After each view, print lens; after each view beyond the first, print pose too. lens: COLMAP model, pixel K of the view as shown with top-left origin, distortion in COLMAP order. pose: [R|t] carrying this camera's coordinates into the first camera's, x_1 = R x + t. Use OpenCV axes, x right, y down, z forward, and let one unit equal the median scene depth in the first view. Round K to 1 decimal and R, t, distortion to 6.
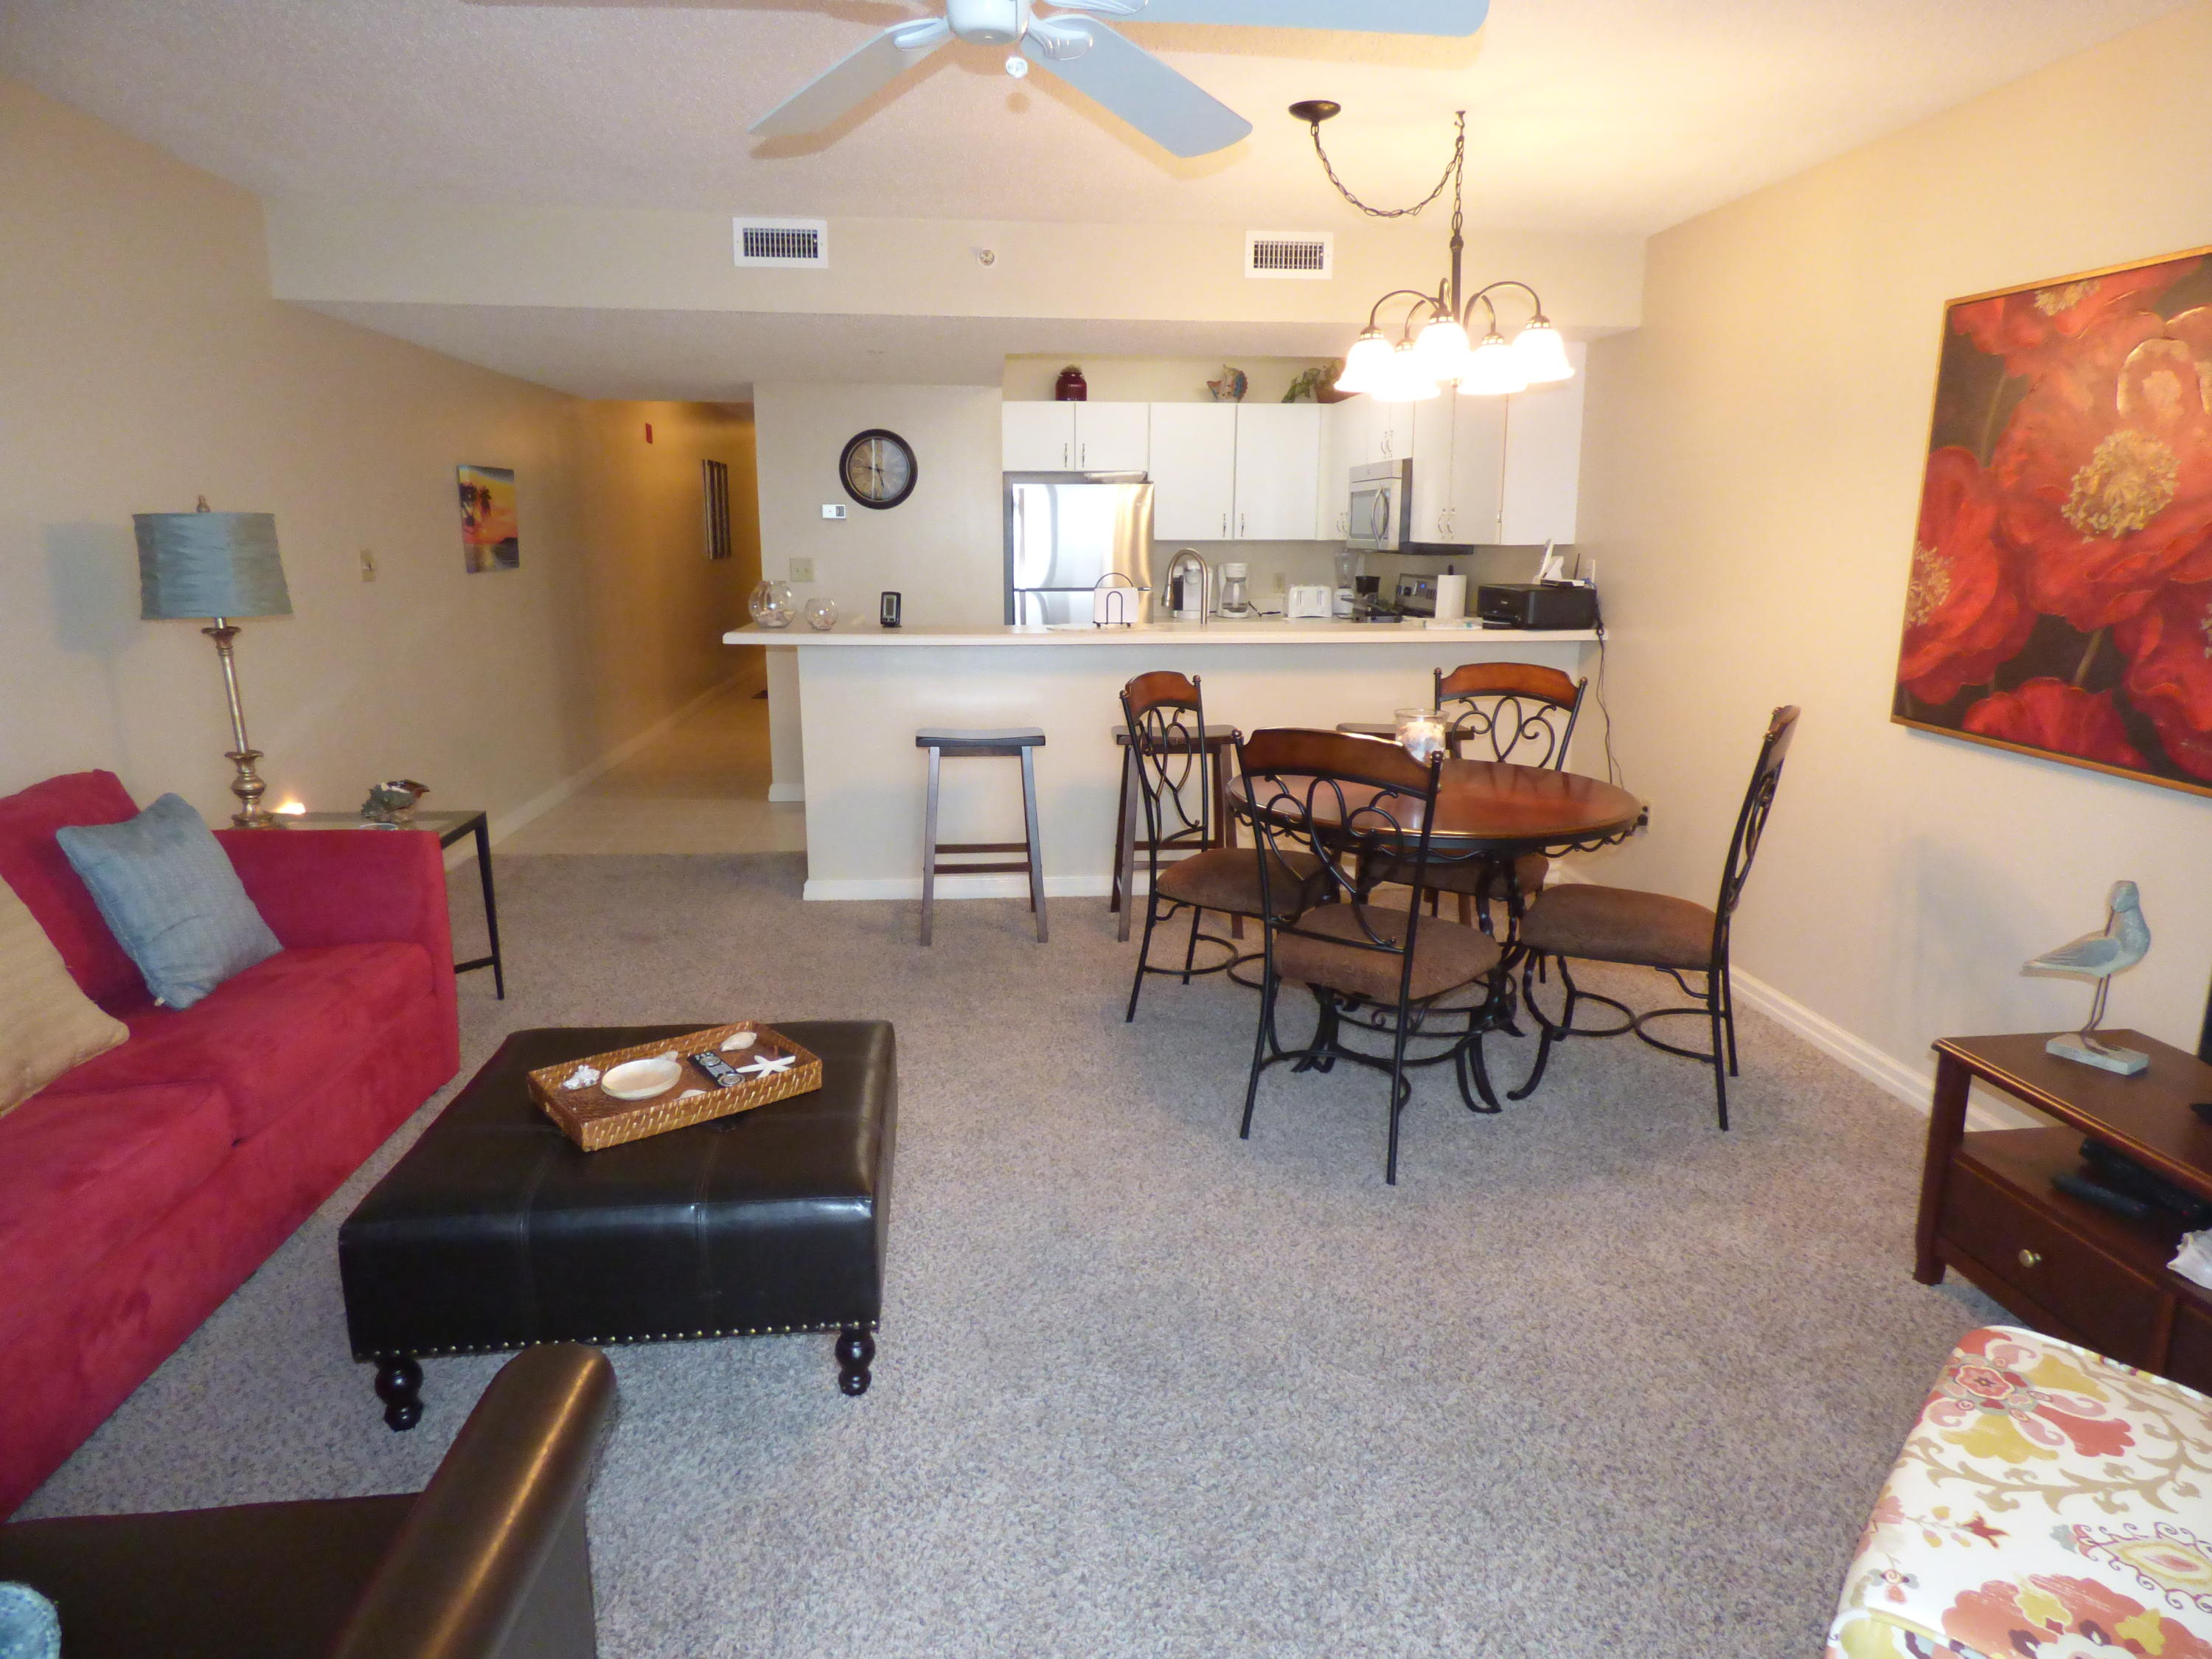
lens RADIAL K [[1330.1, 0, 1108.2], [0, 1330.1, 812.1], [0, 0, 1]] dist [-0.002002, 0.009559]
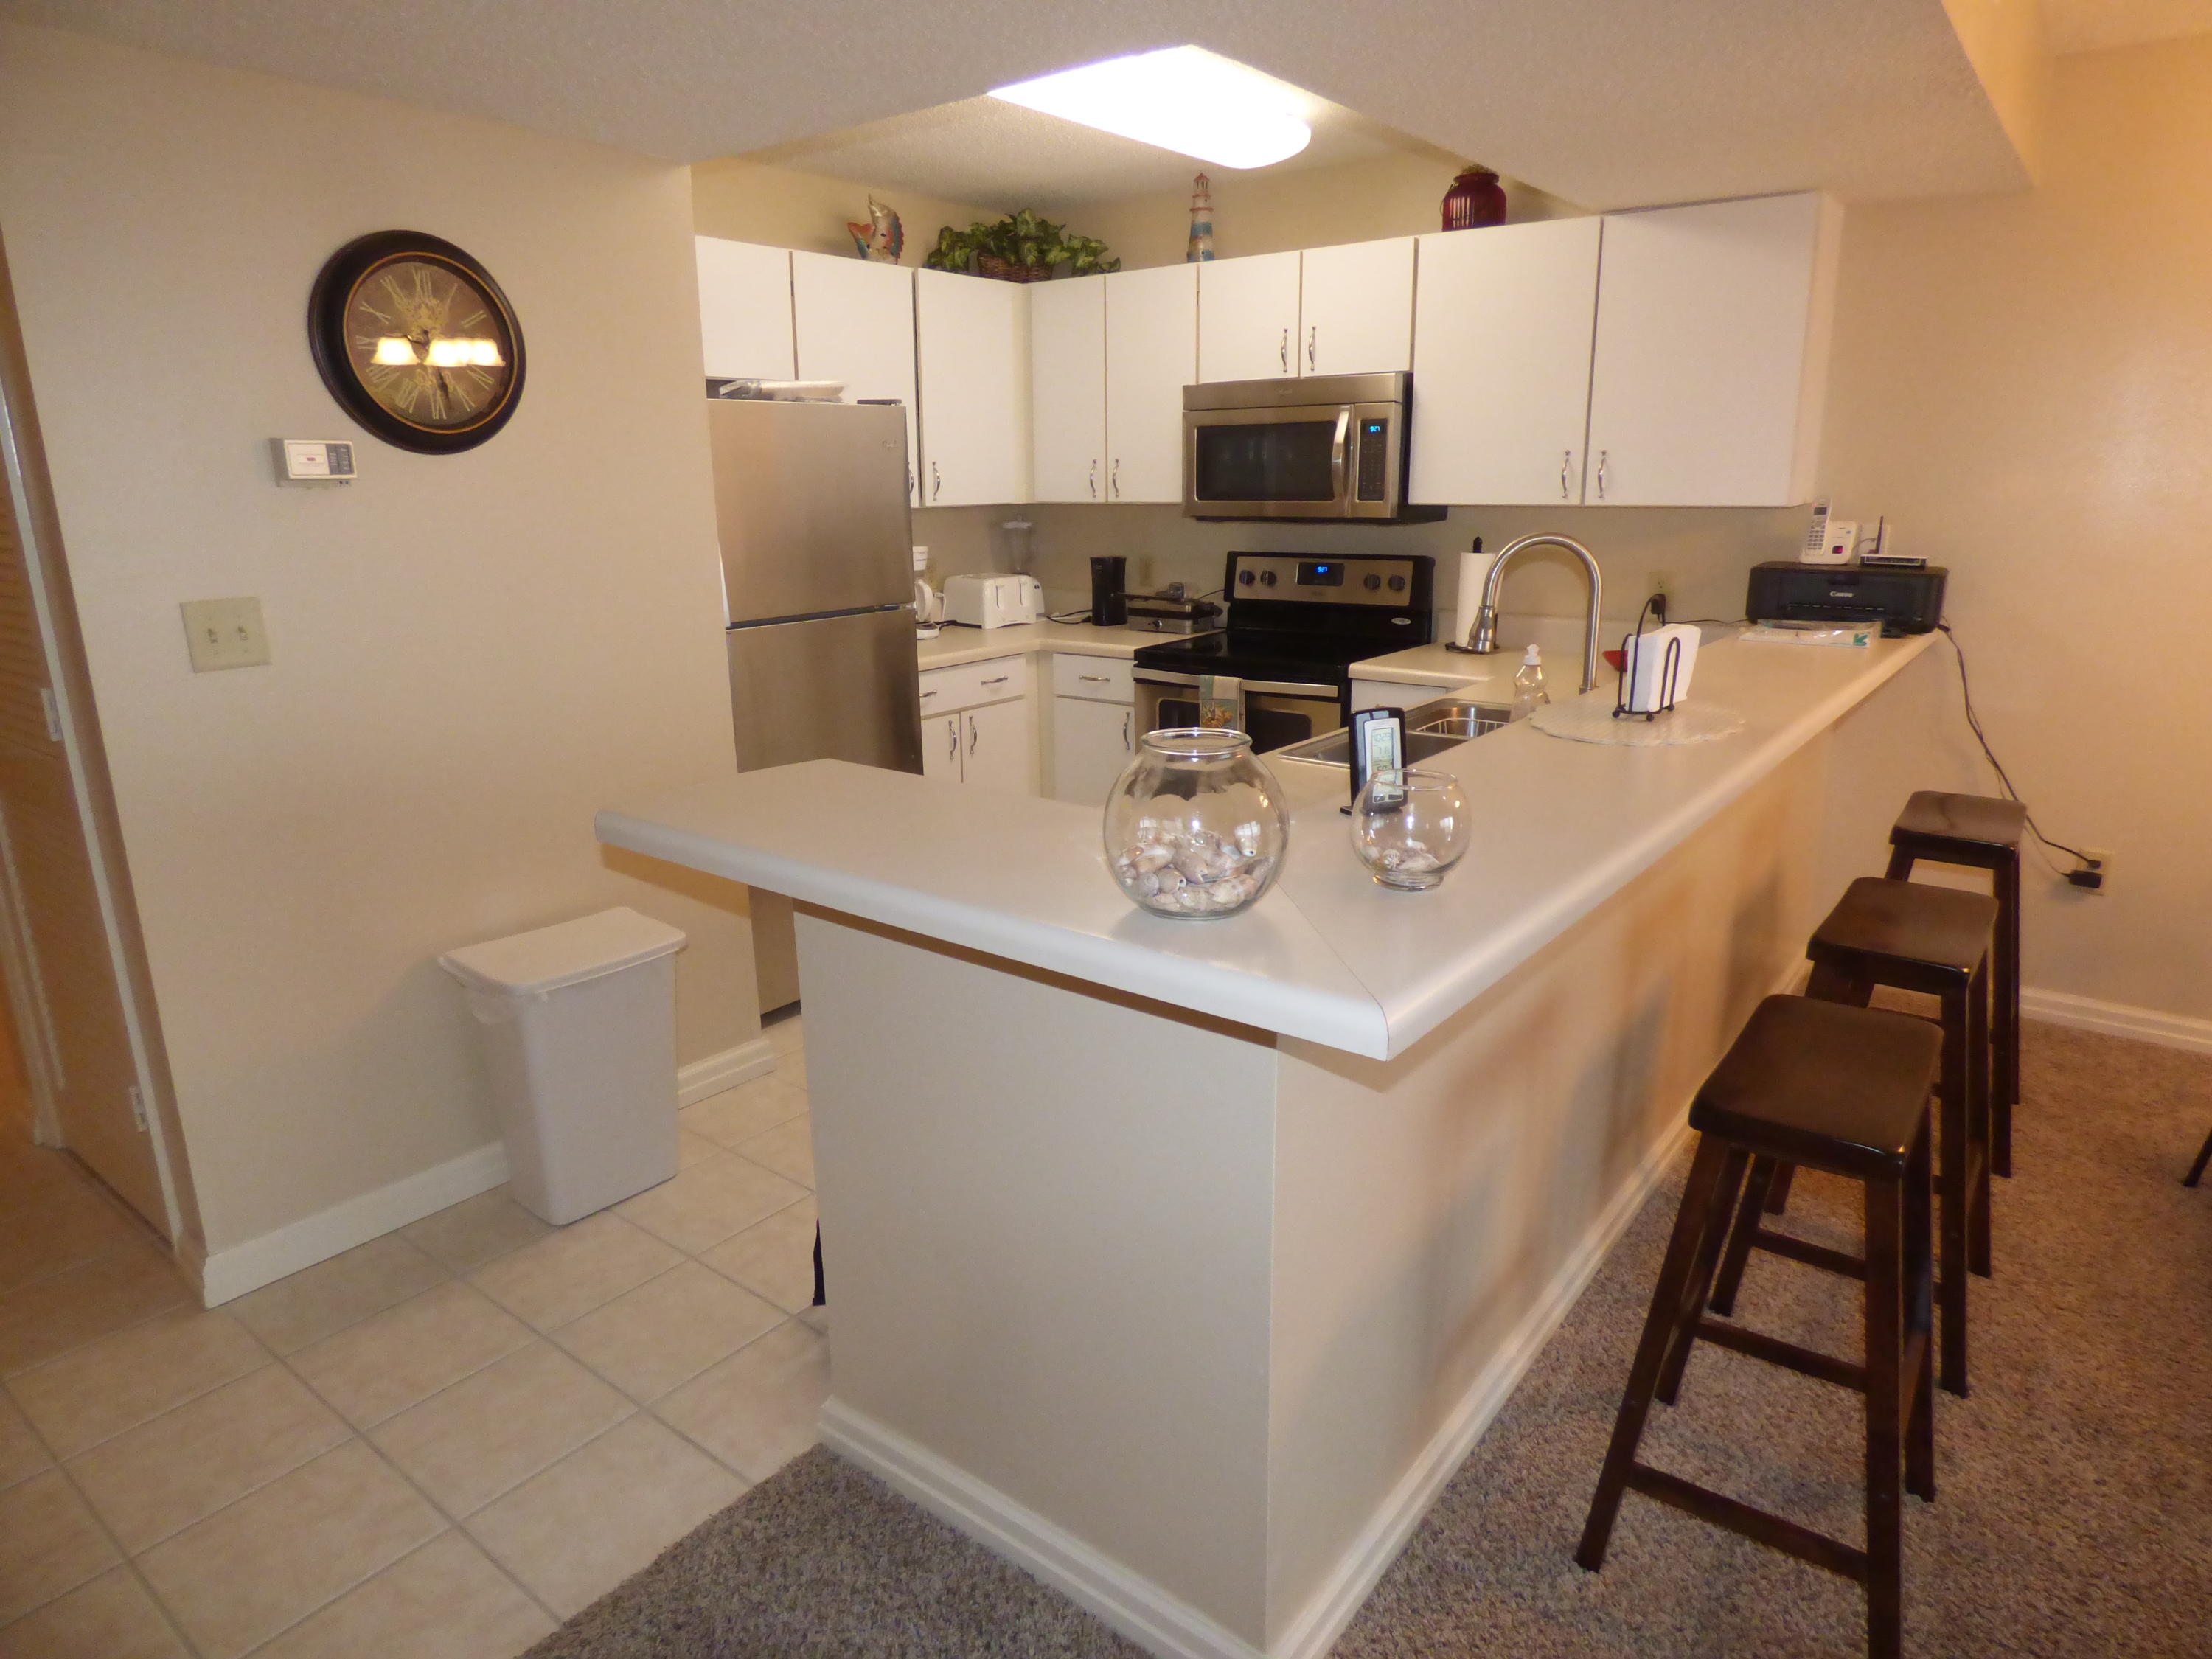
lens RADIAL K [[1330.1, 0, 1108.9], [0, 1330.1, 810.1], [0, 0, 1]] dist [-0.002002, 0.009559]
pose [[0.678553, -0.192293, 0.708935, -0.703686], [0.166956, 0.980241, 0.106082, -0.295871], [-0.715326, 0.046379, 0.697250, 1.305079]]
